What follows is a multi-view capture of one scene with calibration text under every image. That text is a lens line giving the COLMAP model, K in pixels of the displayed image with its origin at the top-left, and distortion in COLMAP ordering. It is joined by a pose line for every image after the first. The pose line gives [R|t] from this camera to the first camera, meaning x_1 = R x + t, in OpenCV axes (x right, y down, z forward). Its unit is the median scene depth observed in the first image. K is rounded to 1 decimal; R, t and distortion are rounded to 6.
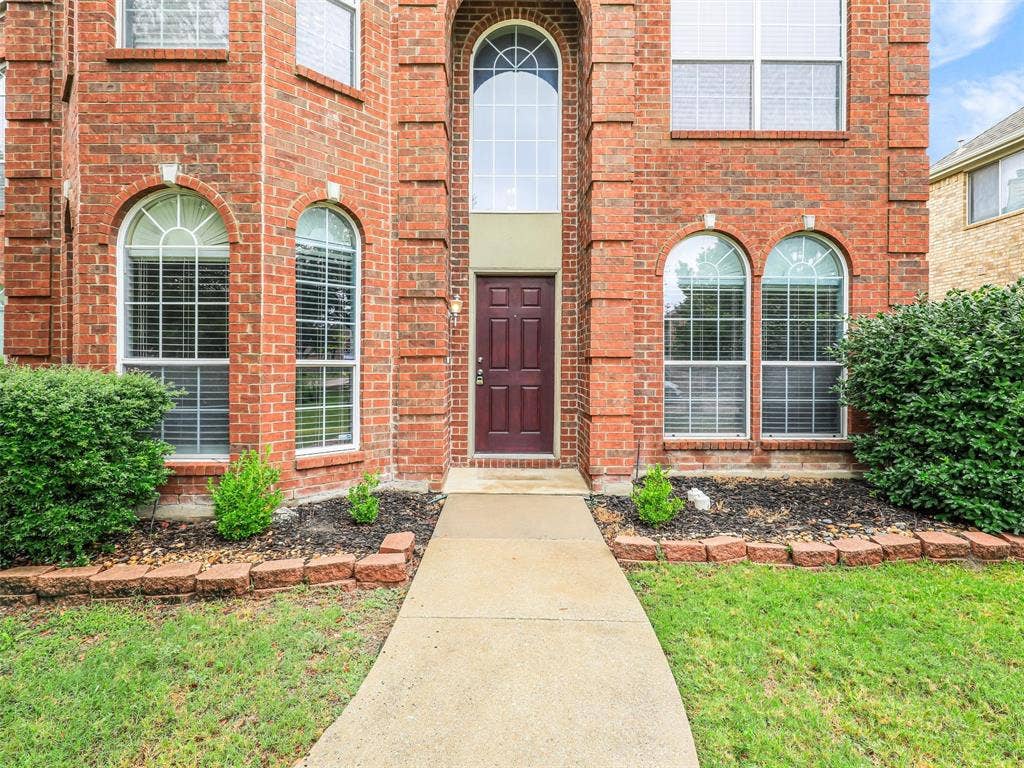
lens RADIAL K [[406.9, 0, 494.7], [0, 406.9, 360.7], [0, 0, 1]] dist [-0.002448, -0.000228]
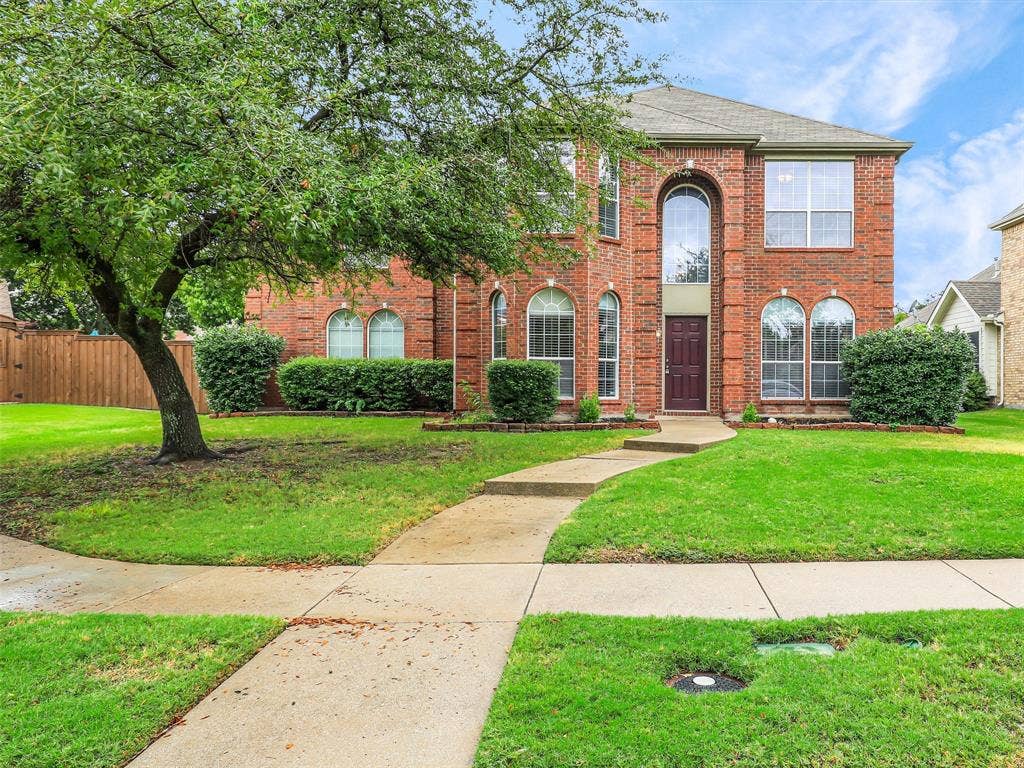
lens RADIAL K [[965.4, 0, 511.5], [0, 965.4, 375.1], [0, 0, 1]] dist [0.002911, 0.000000]
pose [[0.998687, 0.004423, -0.051032, -0.588978], [-0.005869, 0.999584, -0.028222, 0.218055], [0.050886, 0.028484, 0.998298, -3.912198]]
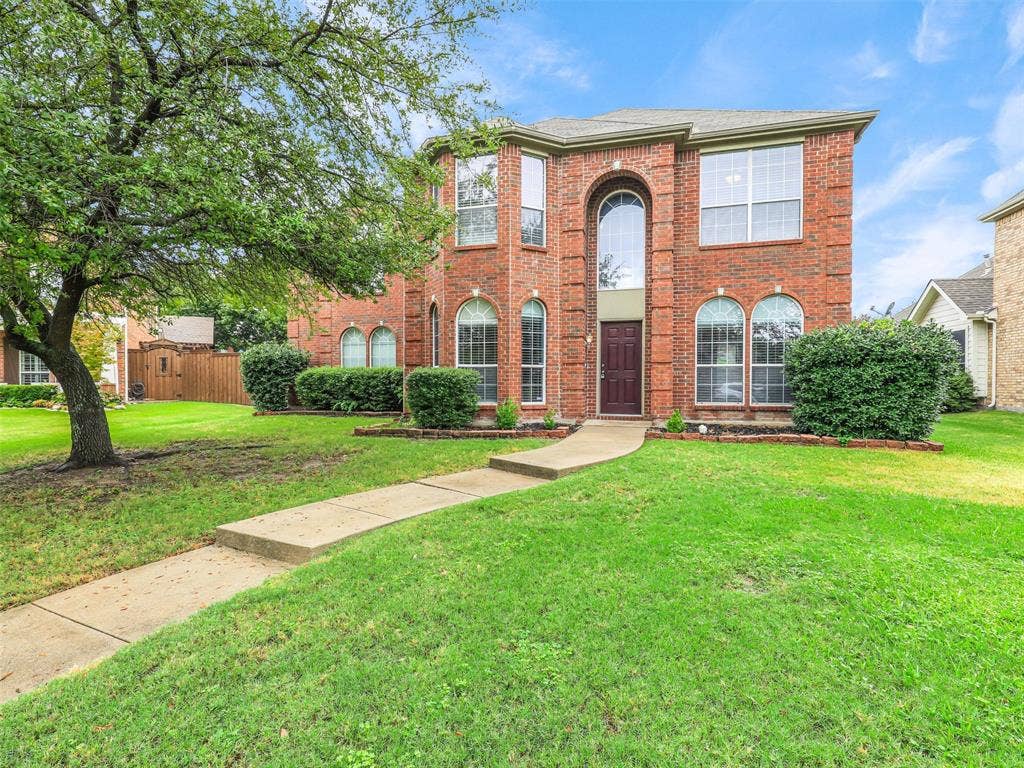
lens RADIAL K [[528.0, 0, 509.1], [0, 528.0, 386.1], [0, 0, 1]] dist [-0.001335, 0.001645]
pose [[0.951321, 0.001004, -0.308201, 0.348921], [-0.001003, 0.999999, 0.000163, 0.105995], [0.308201, 0.000154, 0.951321, -1.702079]]
